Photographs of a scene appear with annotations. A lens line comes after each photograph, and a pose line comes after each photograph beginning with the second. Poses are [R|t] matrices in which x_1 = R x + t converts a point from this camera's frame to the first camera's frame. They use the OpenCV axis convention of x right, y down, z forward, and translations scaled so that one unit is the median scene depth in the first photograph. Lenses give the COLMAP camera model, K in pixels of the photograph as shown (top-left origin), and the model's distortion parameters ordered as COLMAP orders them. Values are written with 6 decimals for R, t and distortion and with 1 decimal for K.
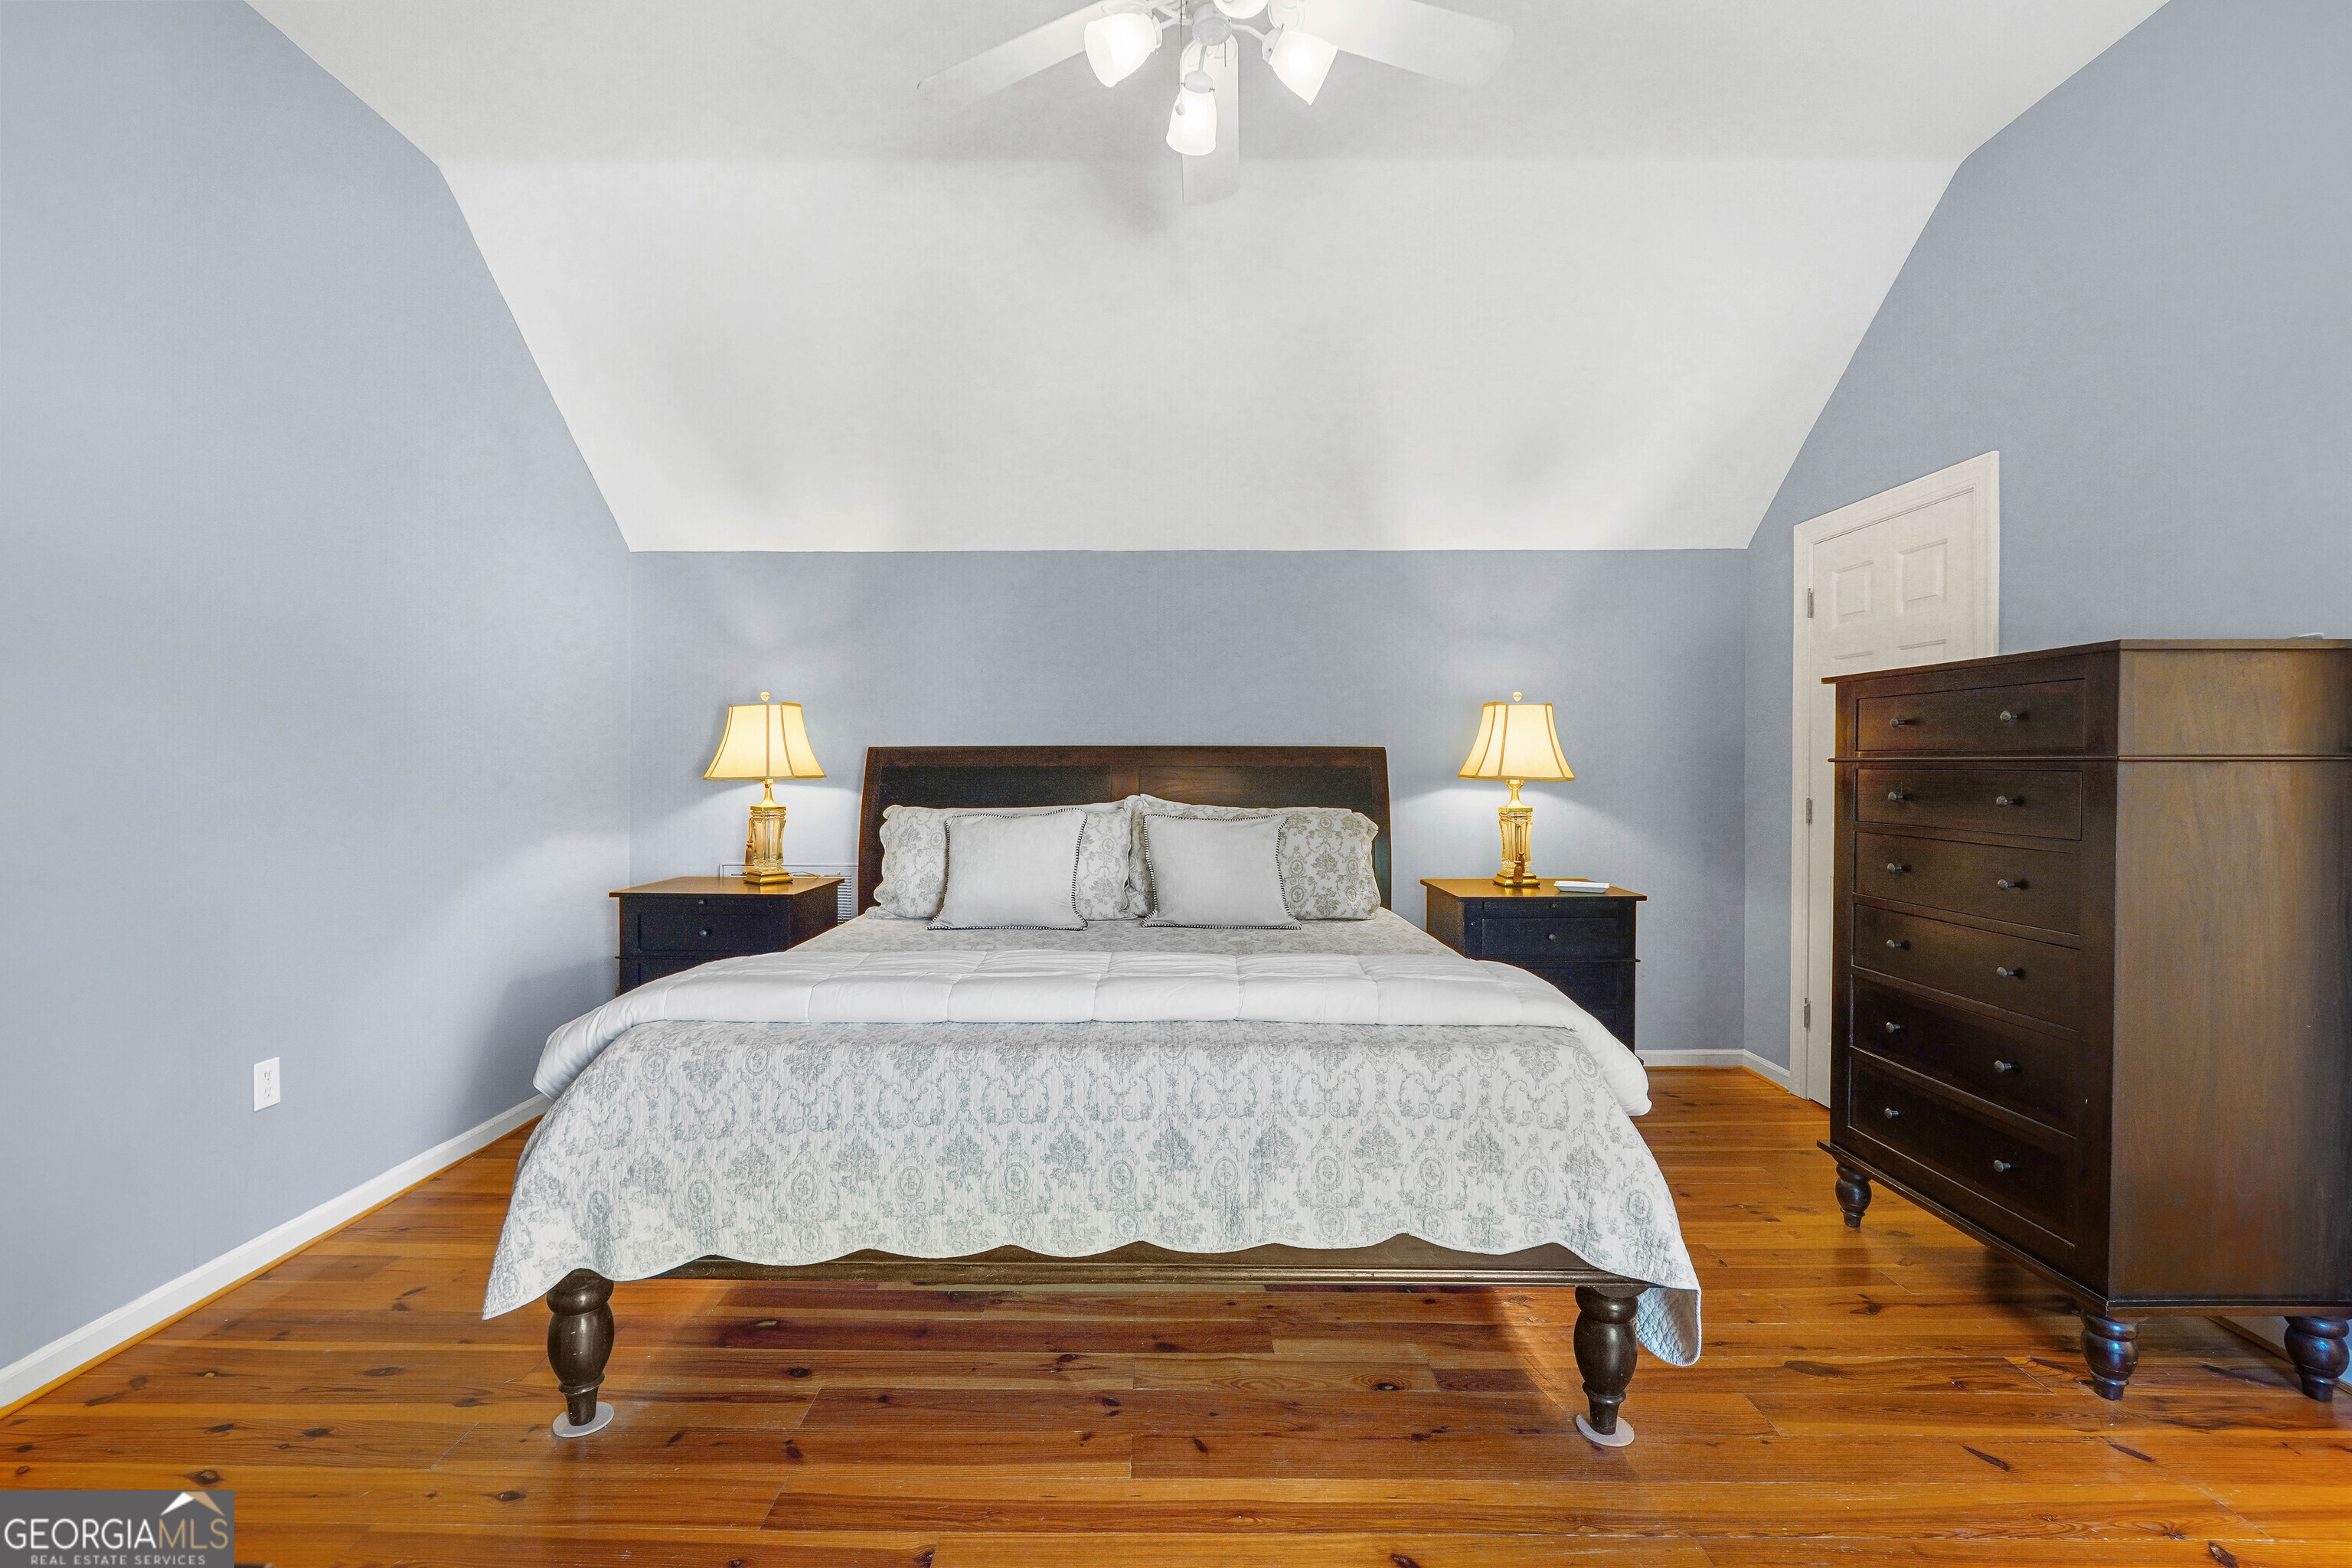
lens RADIAL K [[1054.6, 0, 1177.9], [0, 1054.6, 774.7], [0, 0, 1]] dist [-0.012303, 0.002644]
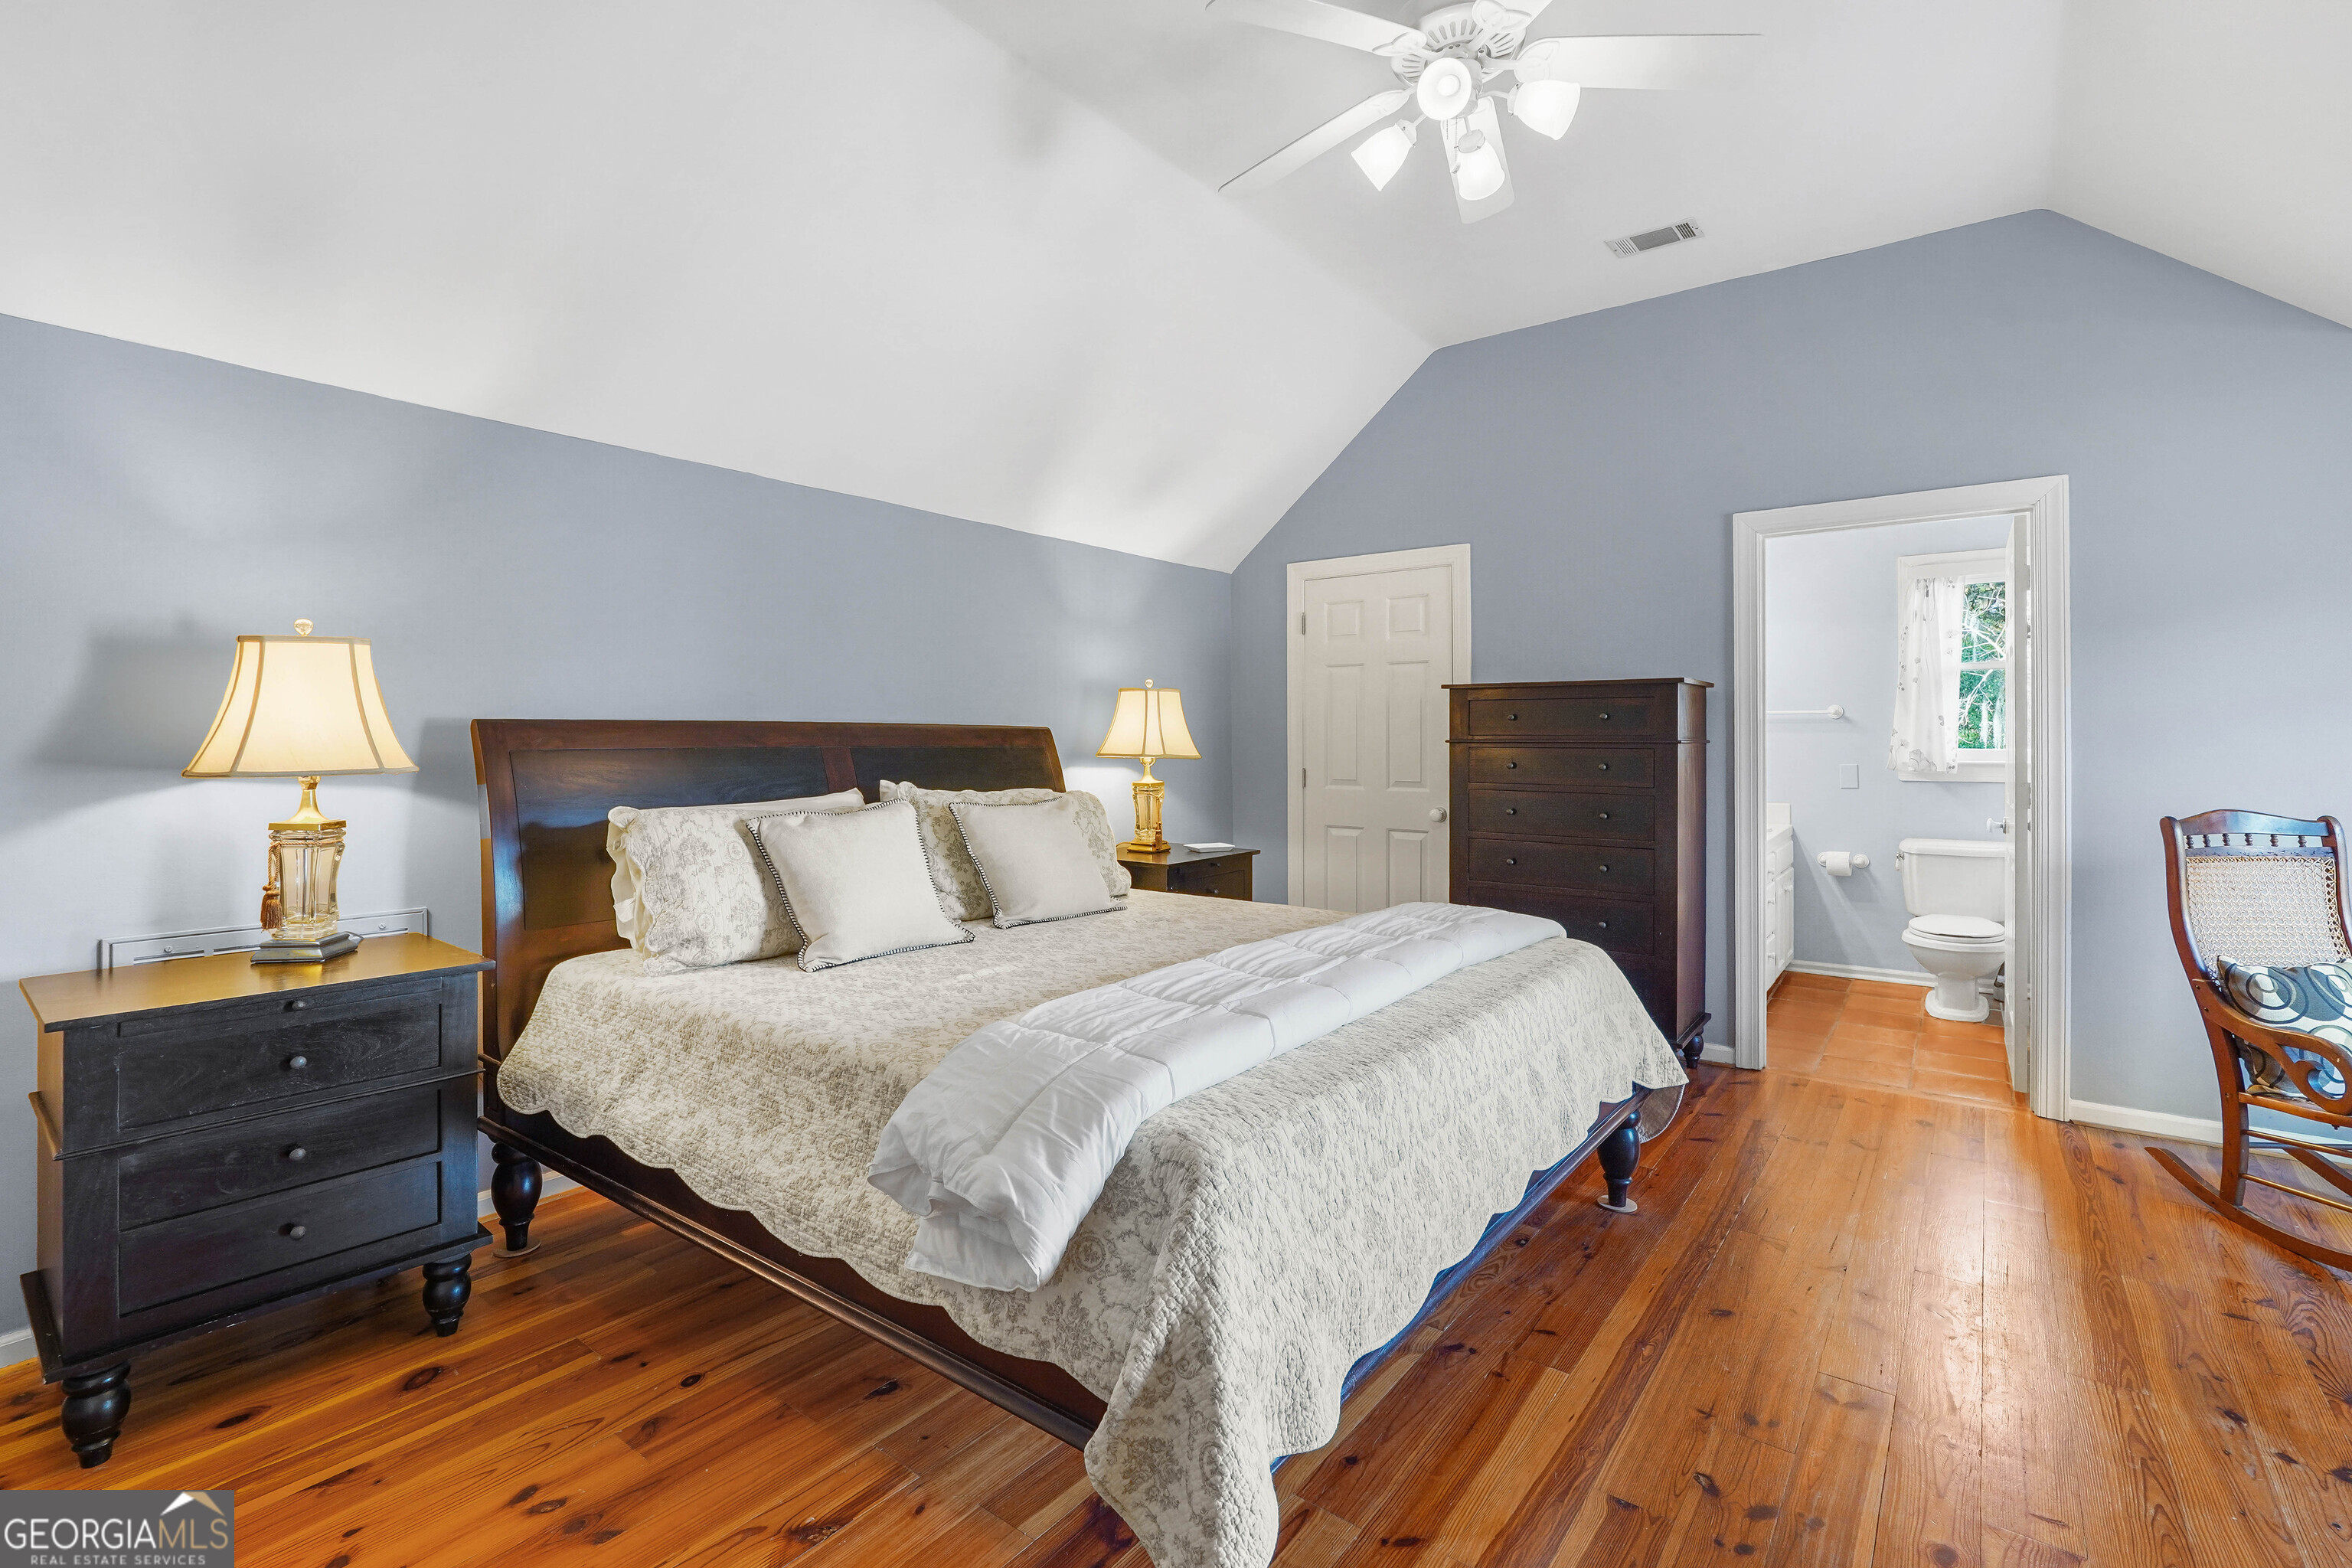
lens RADIAL K [[1054.6, 0, 1173.1], [0, 1054.6, 737.3], [0, 0, 1]] dist [-0.012303, 0.002644]
pose [[0.615147, 0.001828, 0.788410, -0.549836], [0.006344, 0.999953, -0.007268, -0.008240], [-0.788387, 0.009473, 0.615107, 0.286518]]
